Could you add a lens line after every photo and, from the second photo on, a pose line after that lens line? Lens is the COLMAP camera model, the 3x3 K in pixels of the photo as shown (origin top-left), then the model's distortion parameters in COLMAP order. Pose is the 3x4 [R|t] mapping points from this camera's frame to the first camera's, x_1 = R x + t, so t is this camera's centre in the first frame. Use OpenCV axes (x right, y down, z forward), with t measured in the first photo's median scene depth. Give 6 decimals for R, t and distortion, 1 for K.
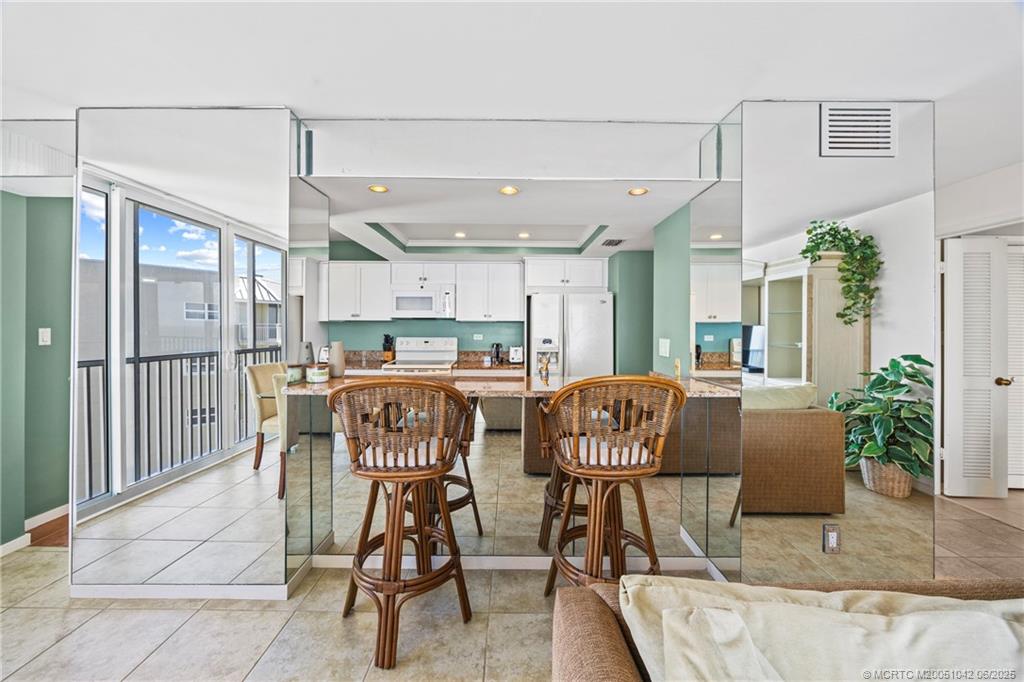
lens RADIAL K [[392.4, 0, 509.7], [0, 392.4, 331.0], [0, 0, 1]] dist [-0.002957, -0.000219]
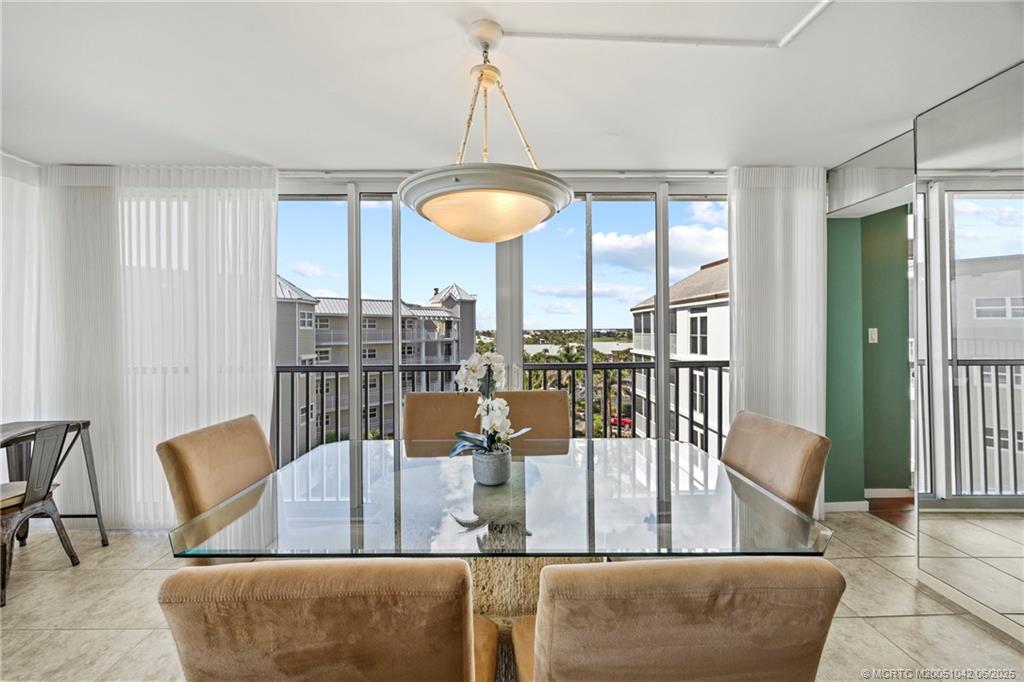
lens RADIAL K [[392.4, 0, 510.3], [0, 392.4, 335.7], [0, 0, 1]] dist [-0.002957, -0.000219]
pose [[0.020245, 0.014140, -0.999695, -0.073504], [-0.005464, 0.999887, 0.014032, 0.005392], [0.999780, 0.005178, 0.020320, -0.111552]]
